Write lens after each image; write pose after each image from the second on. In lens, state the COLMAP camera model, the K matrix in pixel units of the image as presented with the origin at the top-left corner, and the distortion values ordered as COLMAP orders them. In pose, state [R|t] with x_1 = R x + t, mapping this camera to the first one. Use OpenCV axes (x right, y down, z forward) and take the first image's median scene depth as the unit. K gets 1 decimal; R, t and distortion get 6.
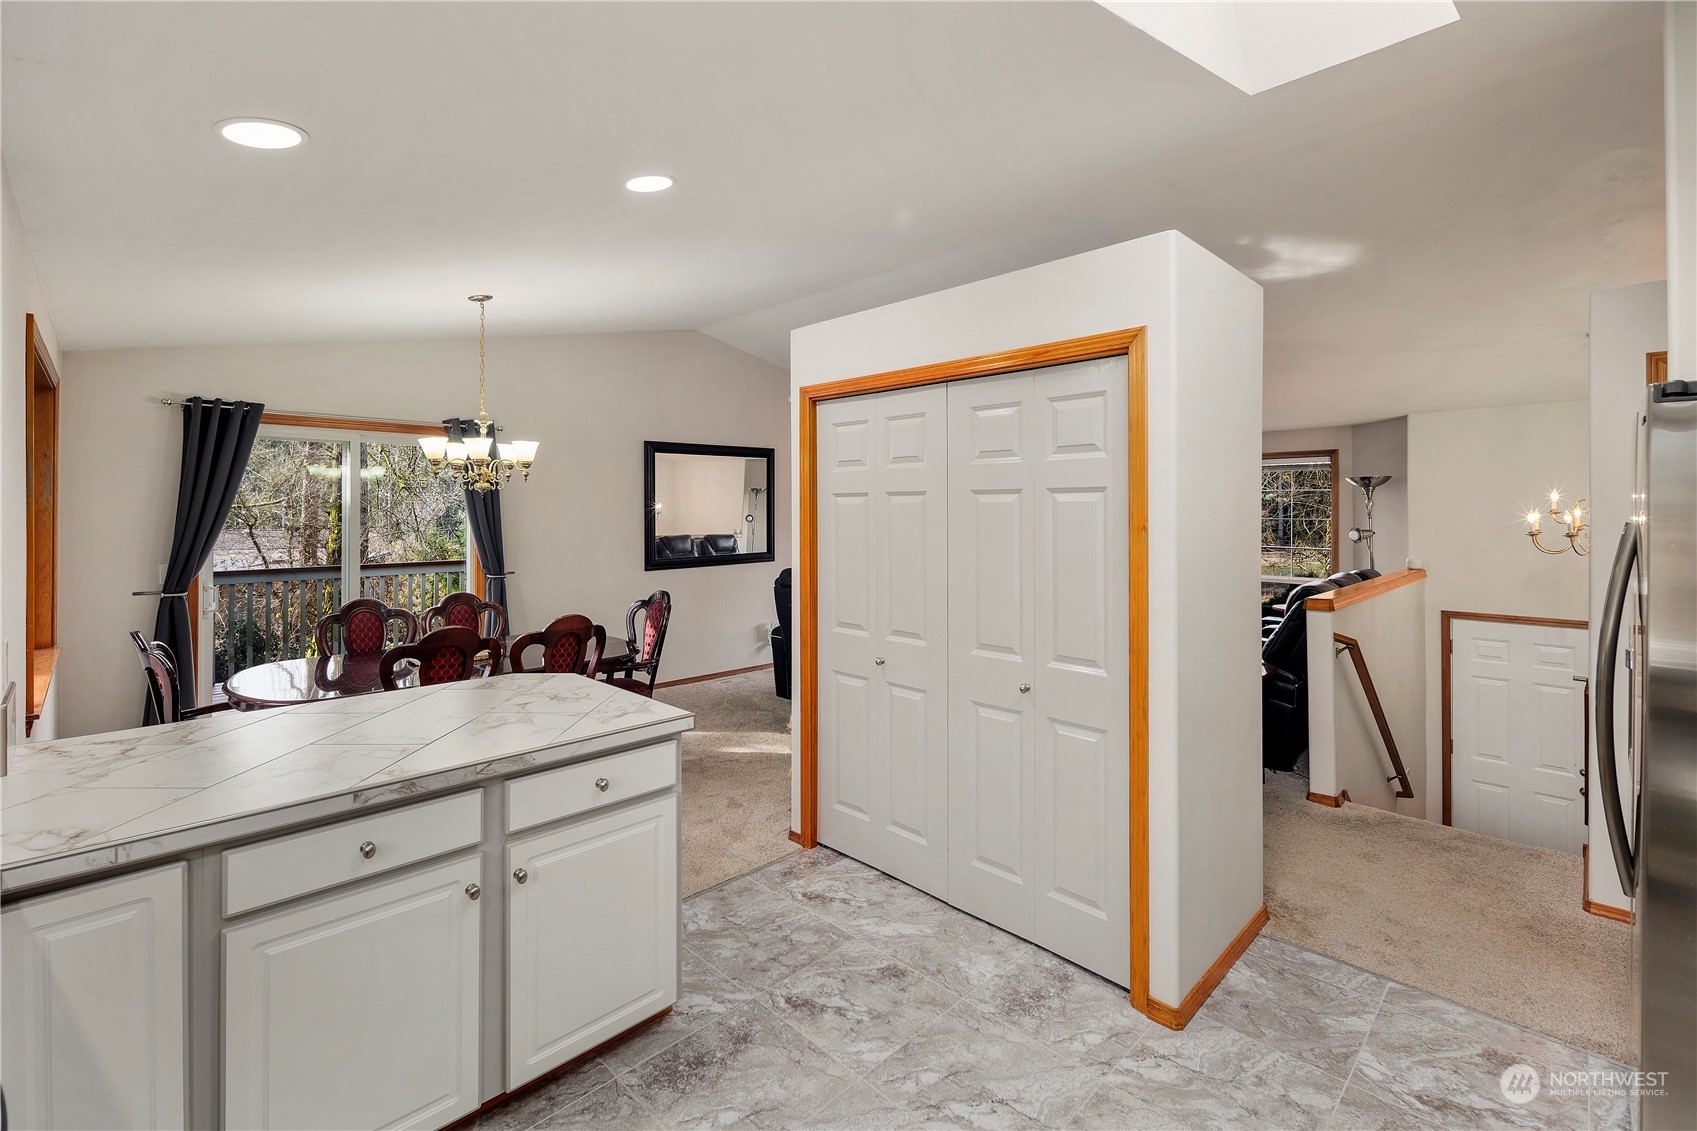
lens RADIAL K [[738.1, 0, 849.5], [0, 738.1, 511.6], [0, 0, 1]] dist [-0.001738, -0.000099]
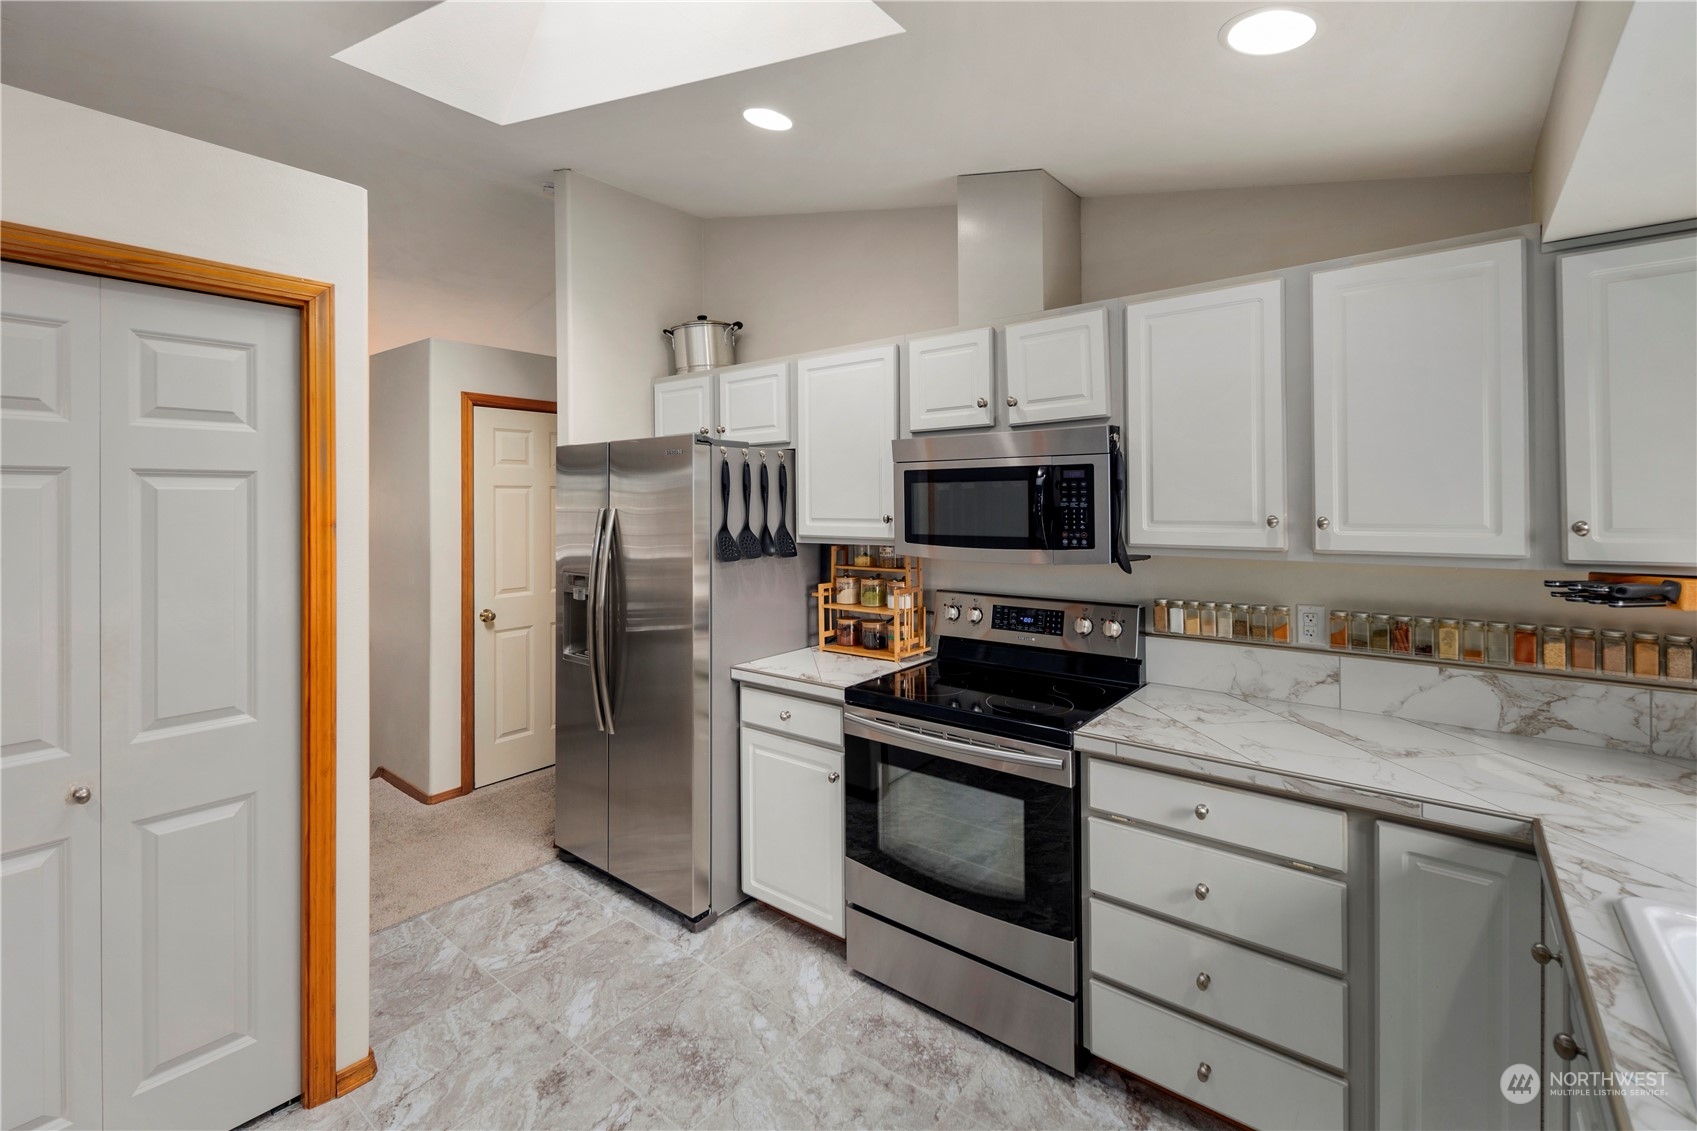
lens RADIAL K [[738.1, 0, 850.5], [0, 738.1, 500.7], [0, 0, 1]] dist [-0.001738, -0.000099]
pose [[-0.114800, -0.001497, 0.993388, -0.525988], [0.002352, 0.999996, 0.001779, -0.003819], [-0.993386, 0.002541, -0.114796, 0.525531]]
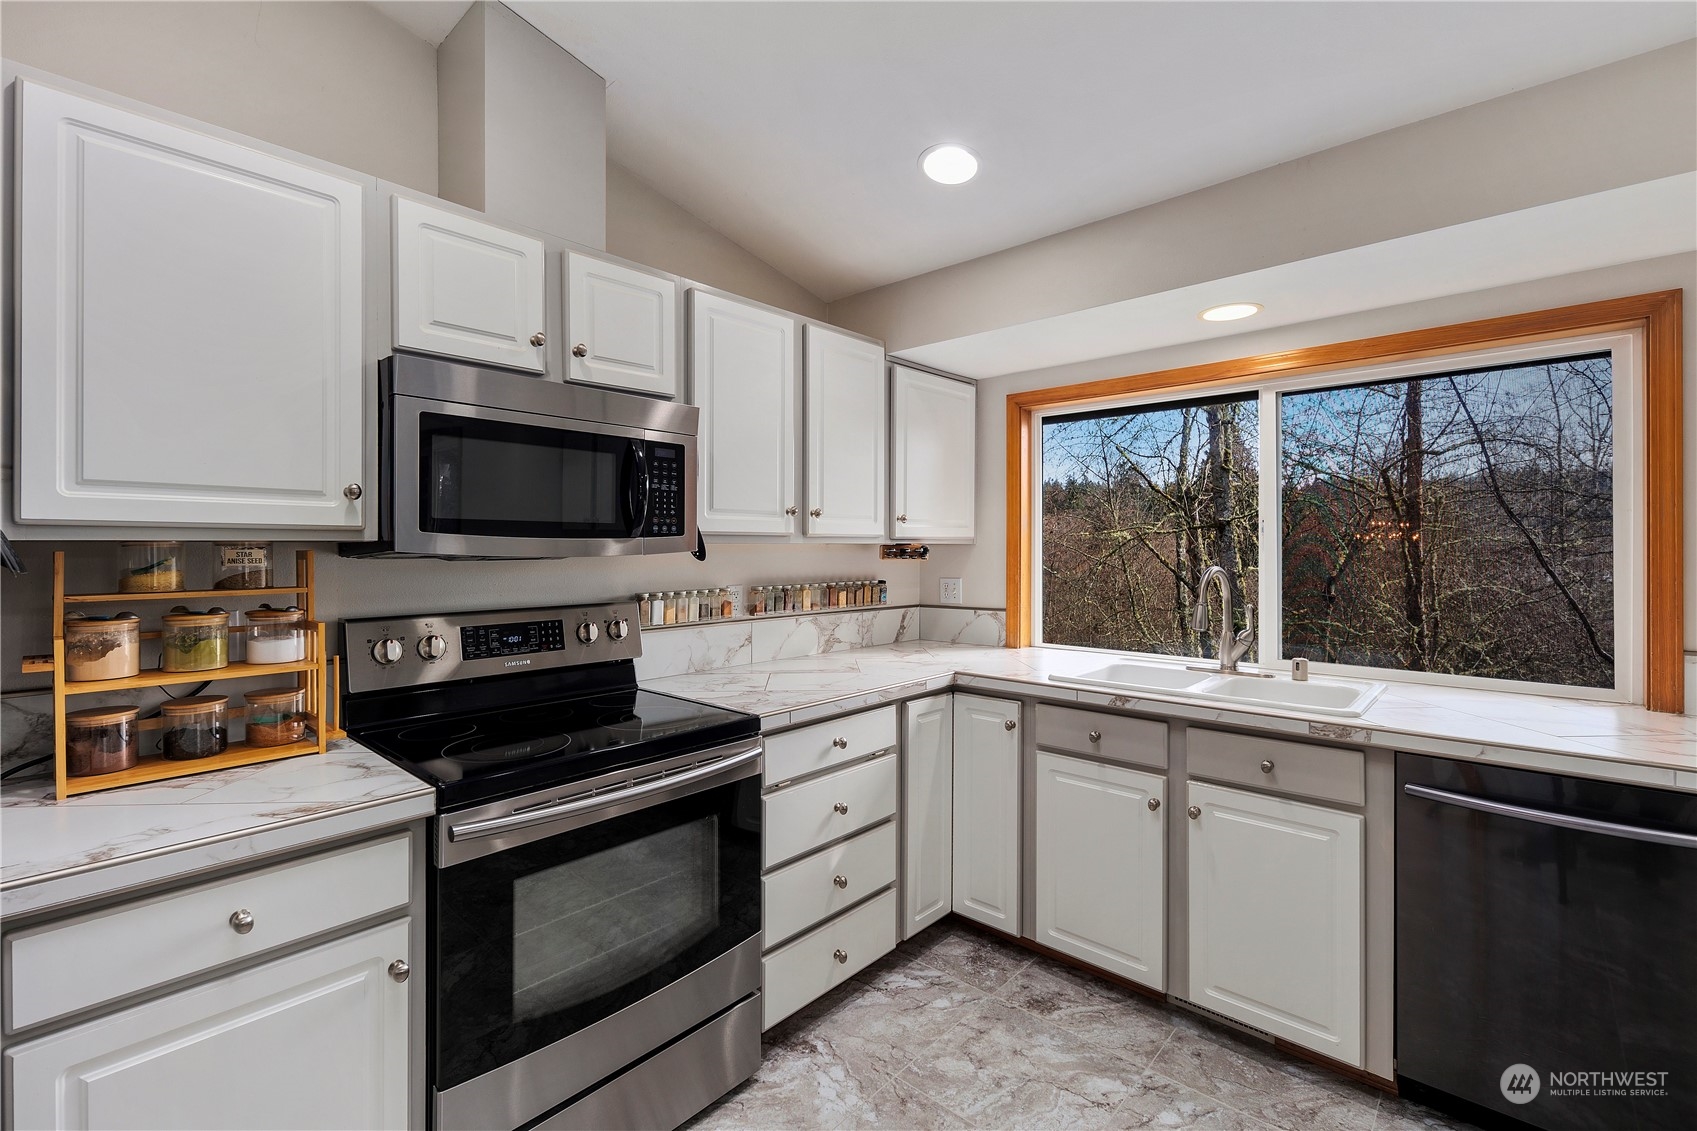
lens RADIAL K [[738.1, 0, 848.2], [0, 738.1, 550.2], [0, 0, 1]] dist [-0.001738, -0.000099]
pose [[-0.998863, -0.002376, -0.047606, 0.264147], [-0.002329, 0.999997, -0.001037, 0.083085], [0.047609, -0.000925, -0.998866, 1.030668]]
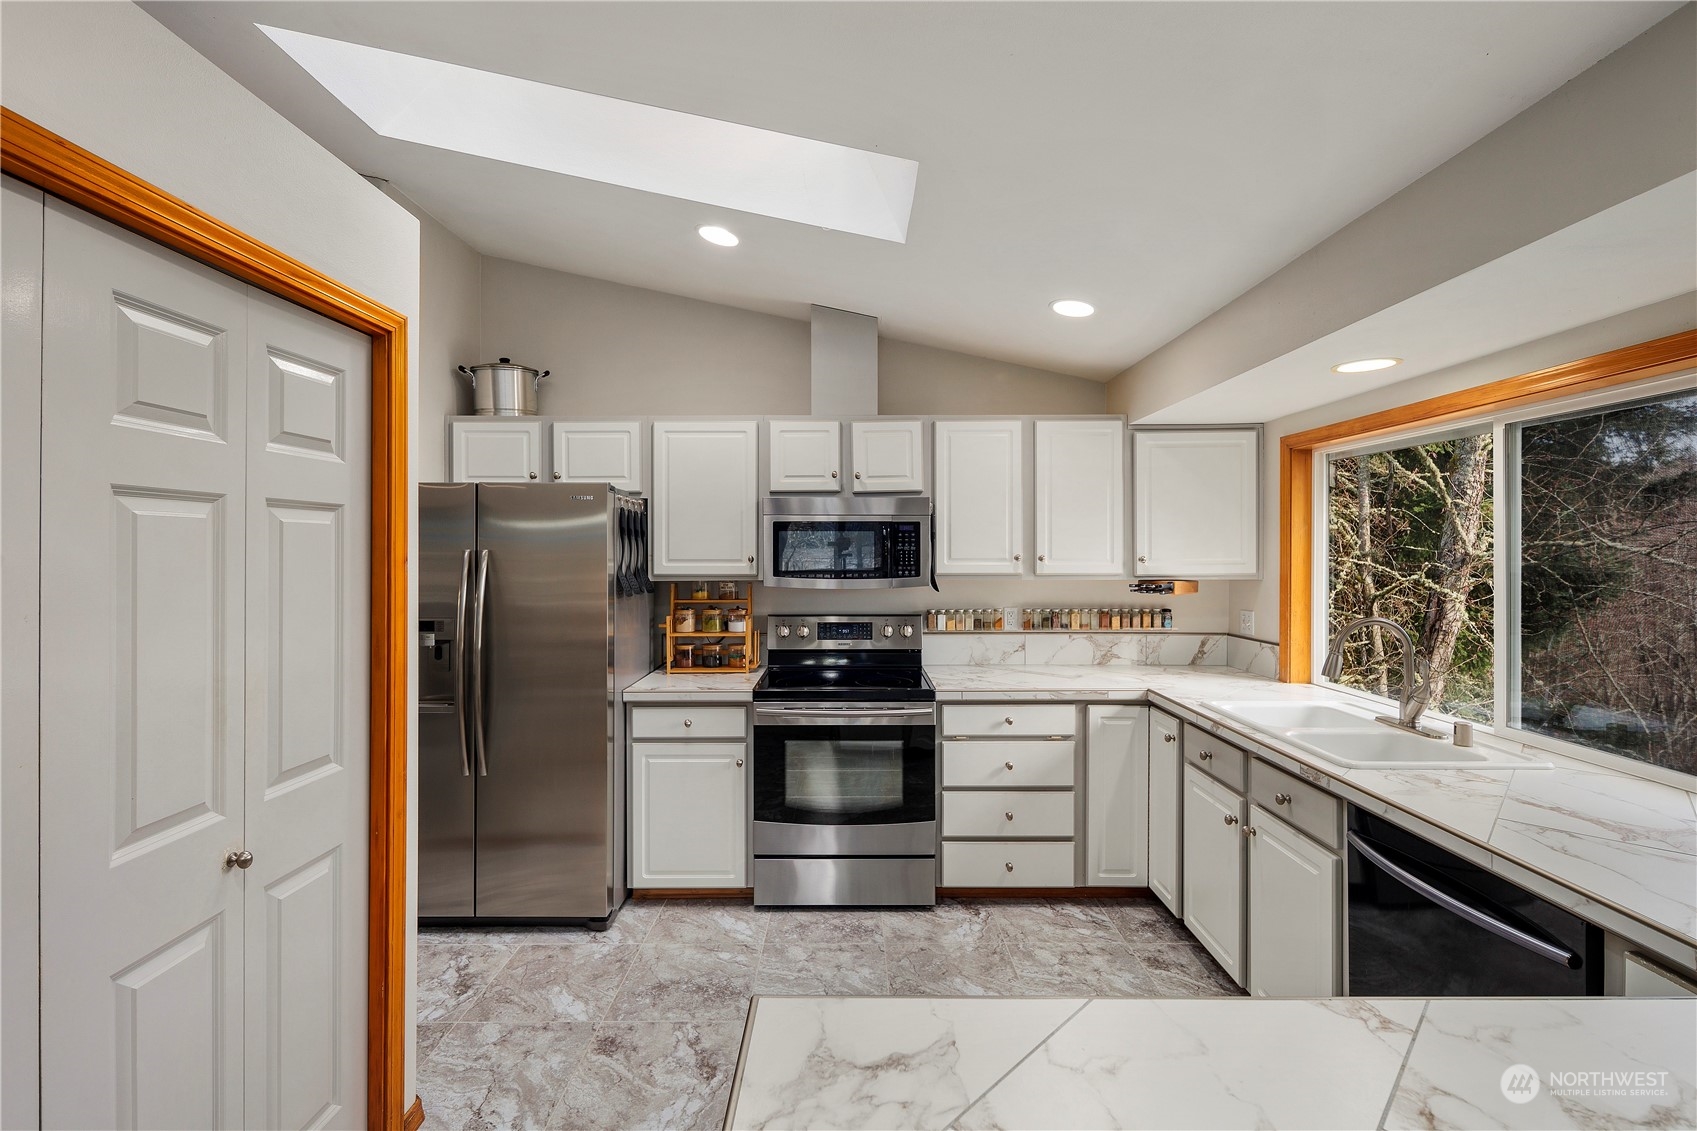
lens RADIAL K [[738.1, 0, 851.3], [0, 738.1, 556.1], [0, 0, 1]] dist [-0.001738, -0.000099]
pose [[-0.708127, -0.008260, 0.706037, -0.560412], [-0.004275, 0.999963, 0.007411, 0.009716], [-0.706072, 0.002230, -0.708136, 1.278742]]
